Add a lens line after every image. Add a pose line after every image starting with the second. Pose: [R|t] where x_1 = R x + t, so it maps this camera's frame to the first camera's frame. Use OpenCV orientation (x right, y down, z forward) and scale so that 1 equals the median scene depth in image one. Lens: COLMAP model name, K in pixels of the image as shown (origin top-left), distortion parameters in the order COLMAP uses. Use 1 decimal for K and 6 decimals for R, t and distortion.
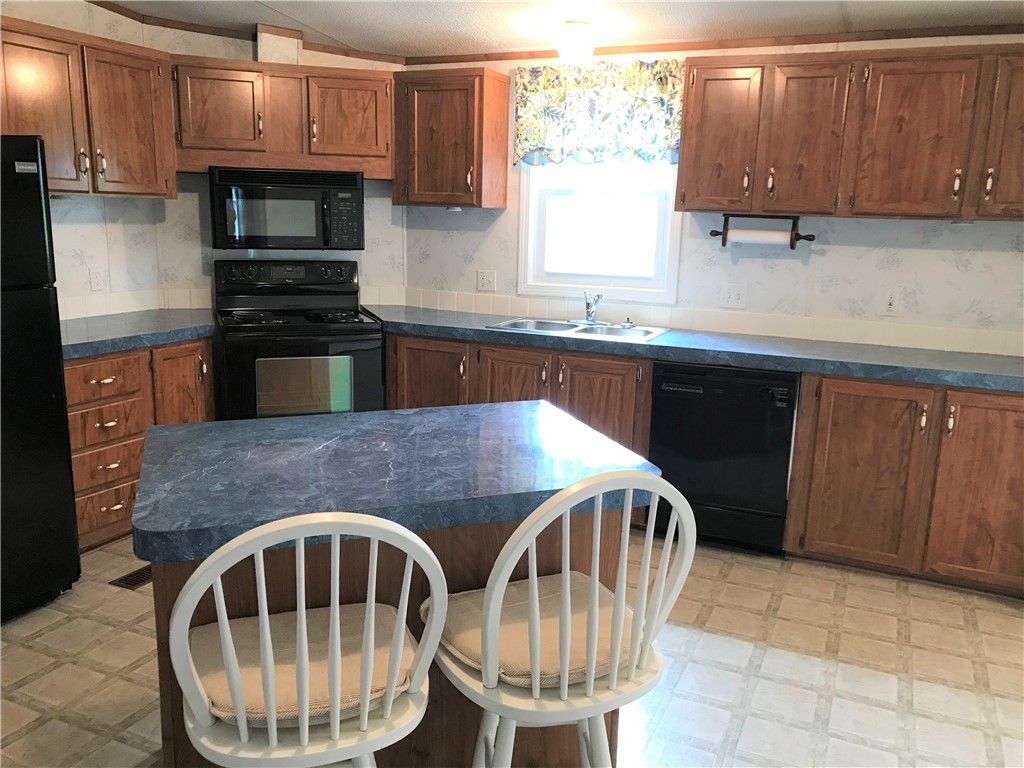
lens RADIAL K [[849.5, 0, 512.0], [0, 849.5, 384.0], [0, 0, 1]] dist [0.042469, -0.051919]
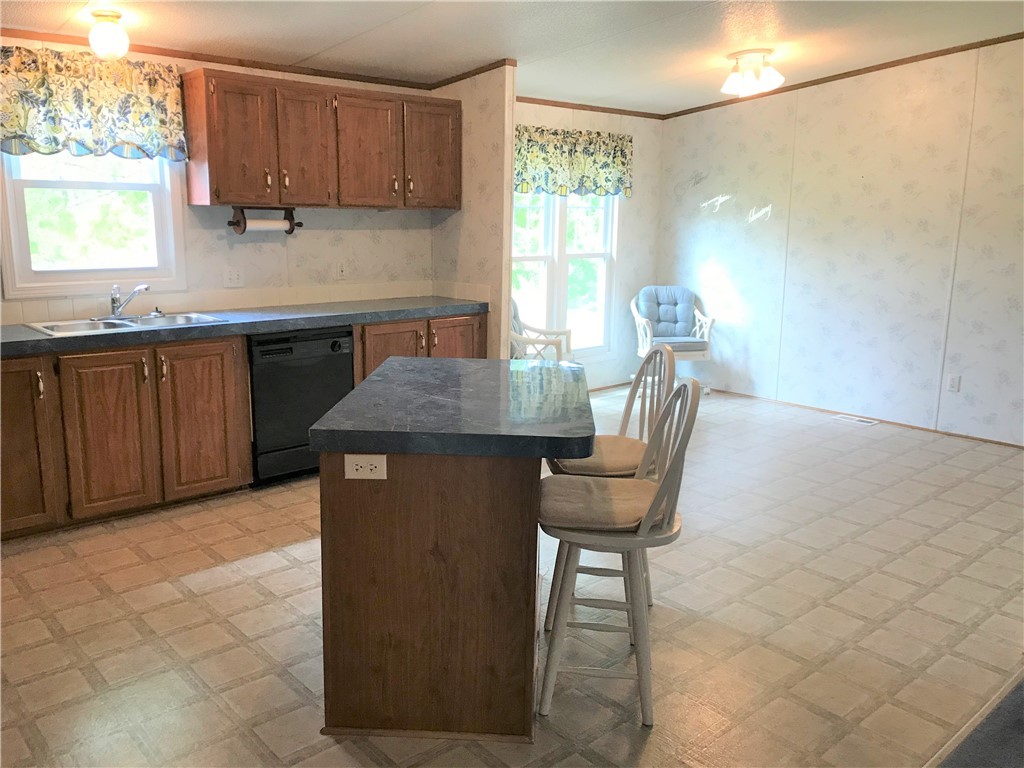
lens RADIAL K [[826.2, 0, 512.0], [0, 826.2, 384.0], [0, 0, 1]] dist [0.037882, -0.037749]
pose [[0.404343, -0.208328, 0.890565, -0.671725], [0.185471, 0.972159, 0.143206, -0.056756], [-0.895604, 0.107269, 0.431725, 0.199484]]
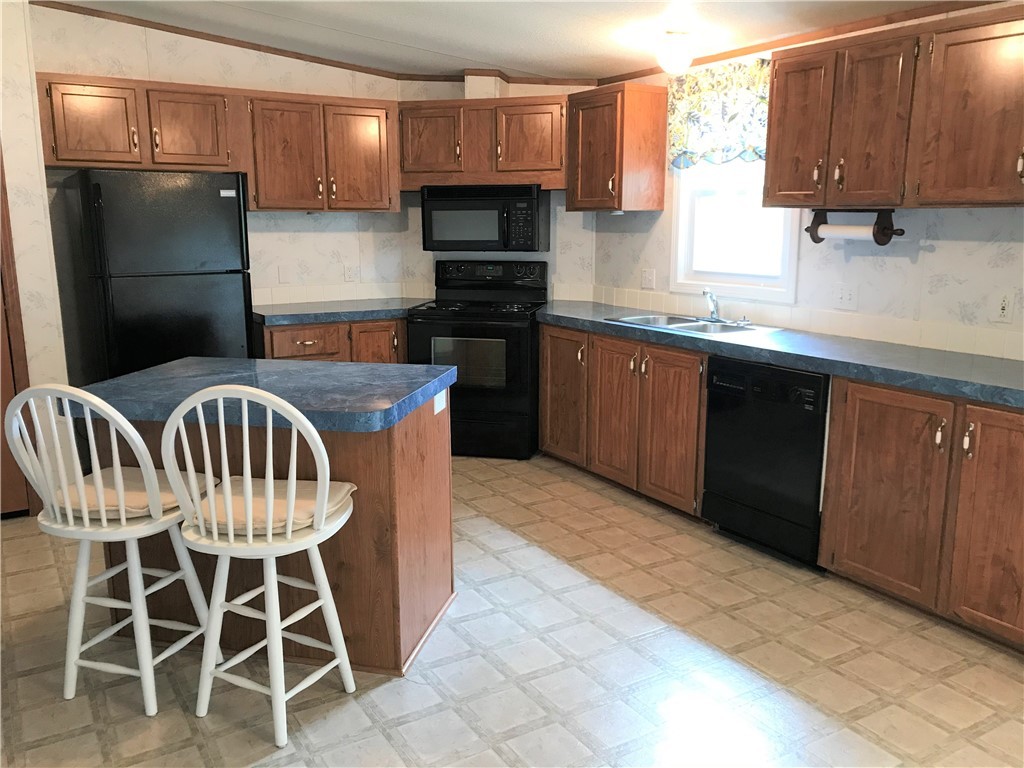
lens RADIAL K [[849.5, 0, 512.0], [0, 849.5, 384.0], [0, 0, 1]] dist [0.042469, -0.051919]
pose [[0.828503, 0.080804, -0.554124, 0.516755], [-0.089487, 0.995922, 0.011432, 0.015456], [0.552788, 0.040115, 0.832356, 0.024326]]
